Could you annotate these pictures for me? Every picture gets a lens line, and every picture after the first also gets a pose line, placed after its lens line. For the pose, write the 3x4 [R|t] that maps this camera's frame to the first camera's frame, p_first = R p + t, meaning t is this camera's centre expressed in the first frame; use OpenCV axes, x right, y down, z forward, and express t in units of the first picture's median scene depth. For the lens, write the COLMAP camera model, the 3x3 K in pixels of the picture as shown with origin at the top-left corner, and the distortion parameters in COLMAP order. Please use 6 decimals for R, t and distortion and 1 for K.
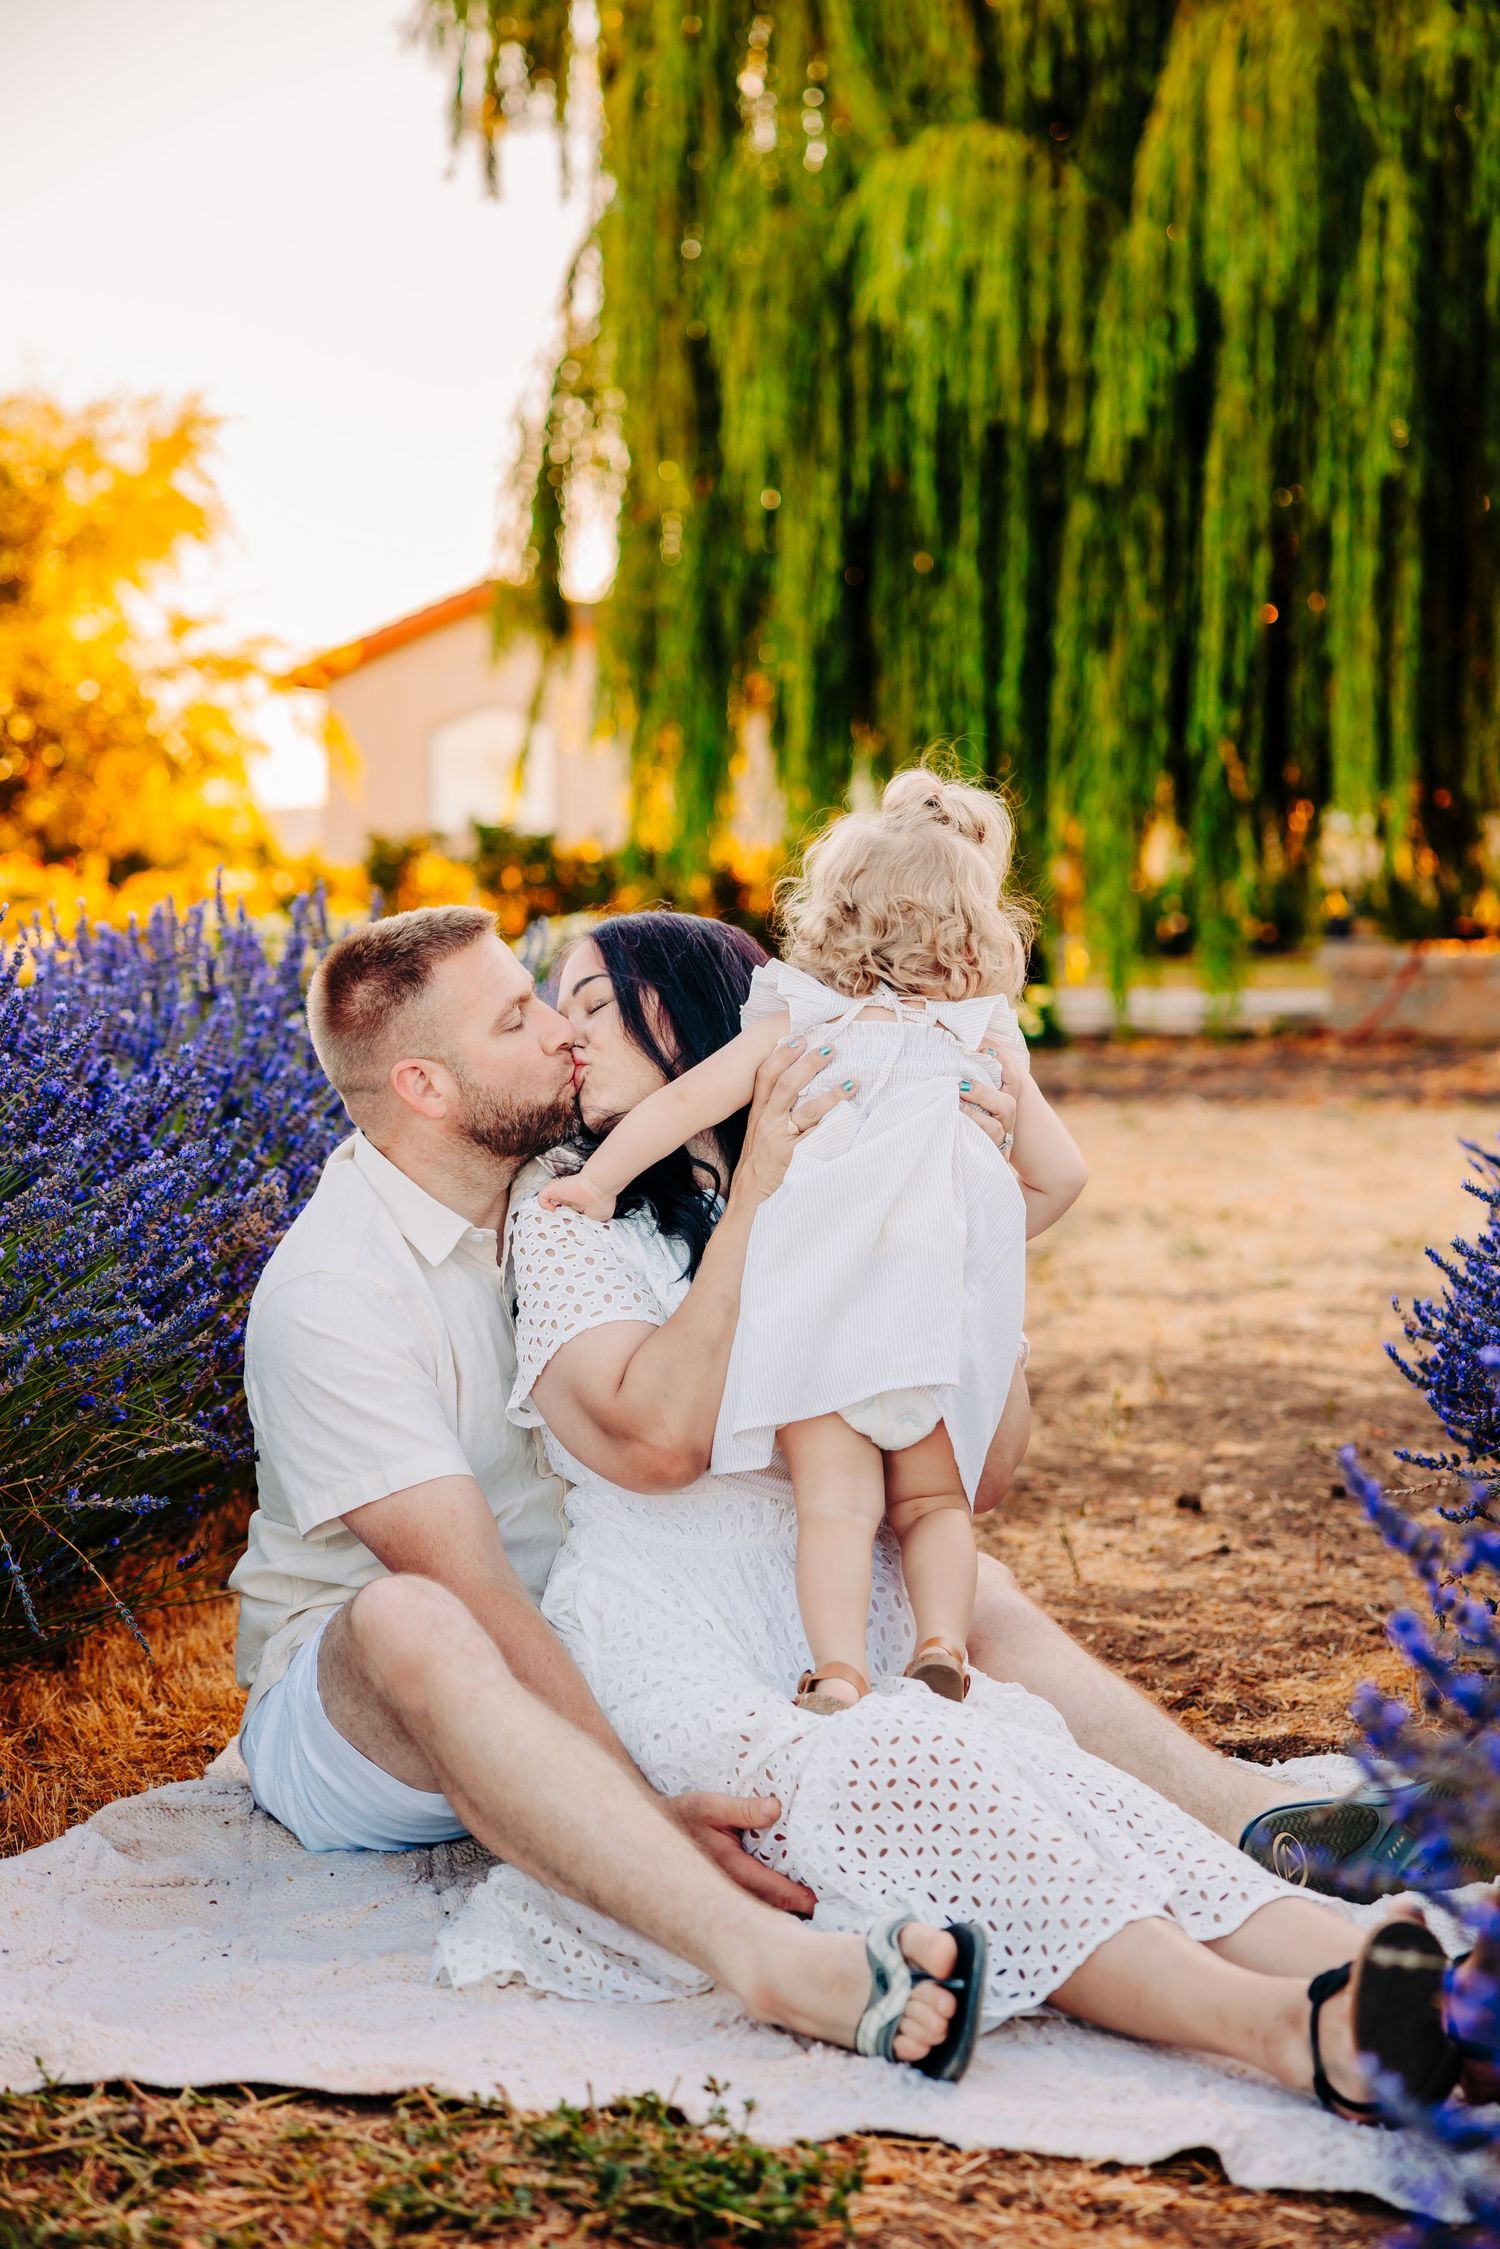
lens RADIAL K [[3785.1, 0, 750.0], [0, 3785.1, 1124.5], [0, 0, 1]] dist [0.021814, 0.118028]
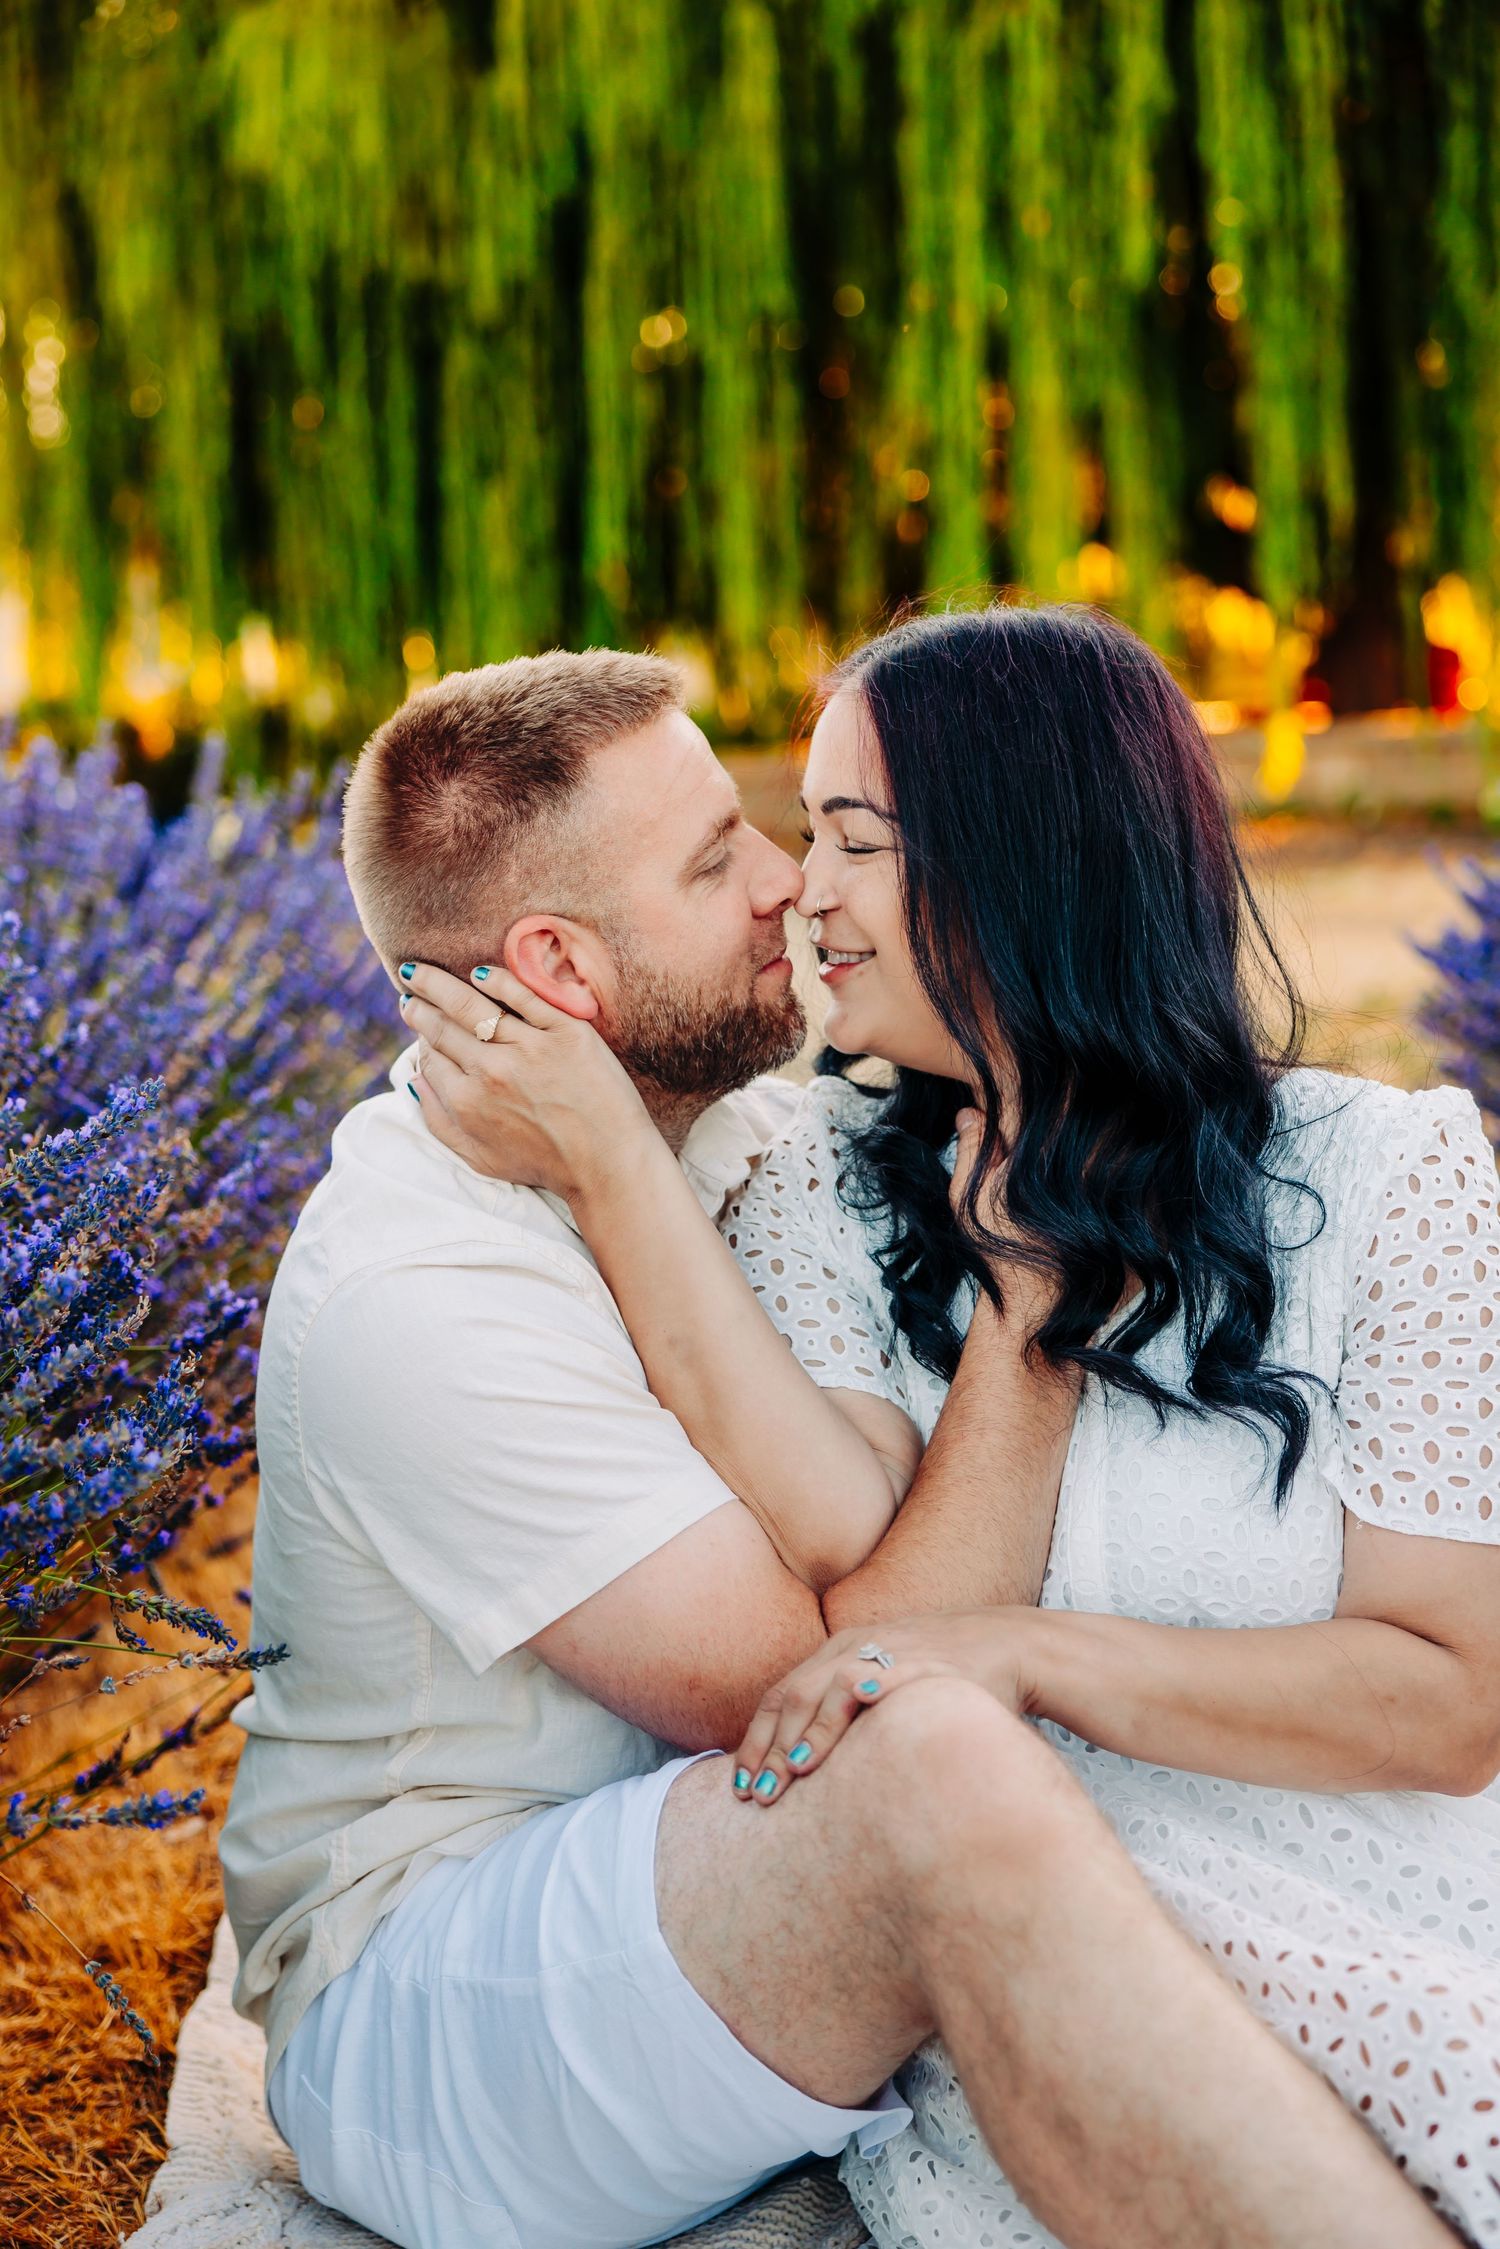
lens RADIAL K [[3332.0, 0, 750.0], [0, 3332.0, 1124.5], [0, 0, 1]] dist [0.048697, -0.102155]
pose [[0.980218, -0.069806, 0.185201, -0.120121], [0.059144, 0.996291, 0.062493, -0.012334], [-0.188877, -0.050303, 0.980712, 0.409828]]
